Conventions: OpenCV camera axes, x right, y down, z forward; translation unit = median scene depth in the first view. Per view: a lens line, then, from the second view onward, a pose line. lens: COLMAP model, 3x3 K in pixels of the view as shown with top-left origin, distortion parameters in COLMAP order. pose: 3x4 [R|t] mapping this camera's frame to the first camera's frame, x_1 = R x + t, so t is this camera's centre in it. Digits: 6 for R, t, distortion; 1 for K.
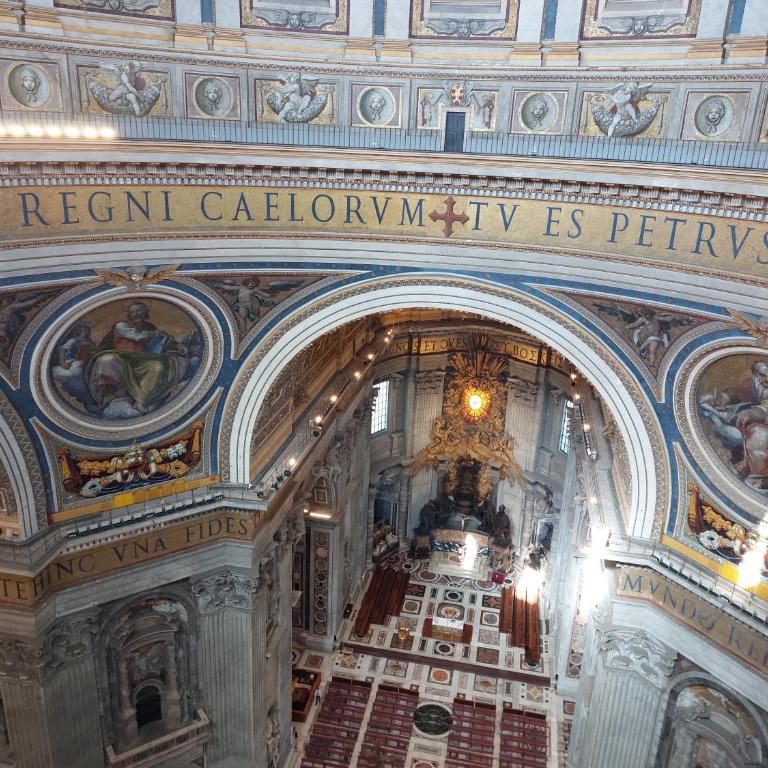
lens RADIAL K [[740.2, 0, 384.0], [0, 740.2, 384.0], [0, 0, 1]] dist [0.079054, -0.078425]
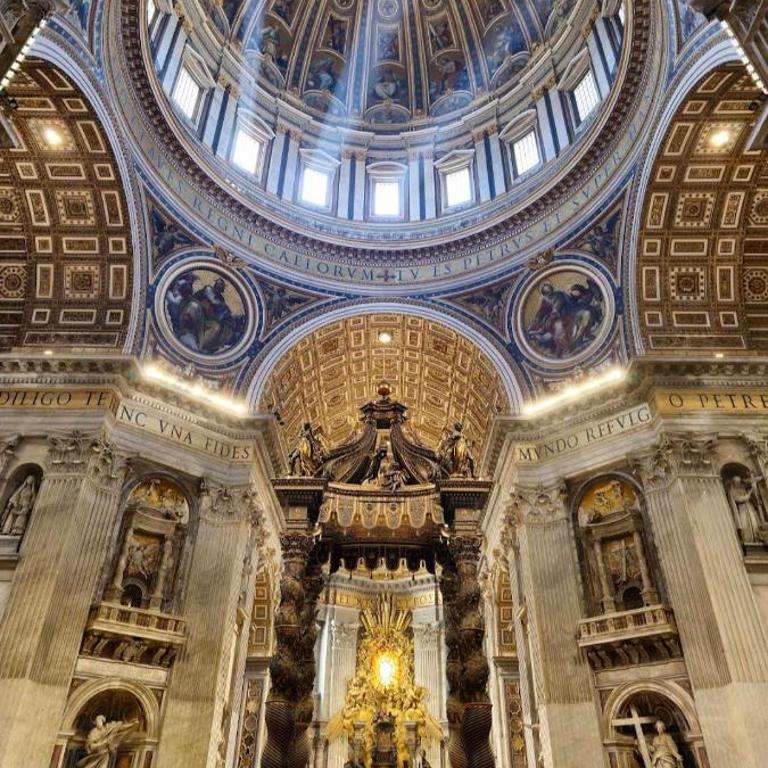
lens RADIAL K [[740.2, 0, 384.0], [0, 740.2, 384.0], [0, 0, 1]] dist [0.079054, -0.078425]
pose [[0.981194, 0.090600, 0.170441, -0.222614], [0.092624, 0.553705, -0.827545, 1.525301], [-0.169349, 0.827769, 0.534901, 0.169910]]
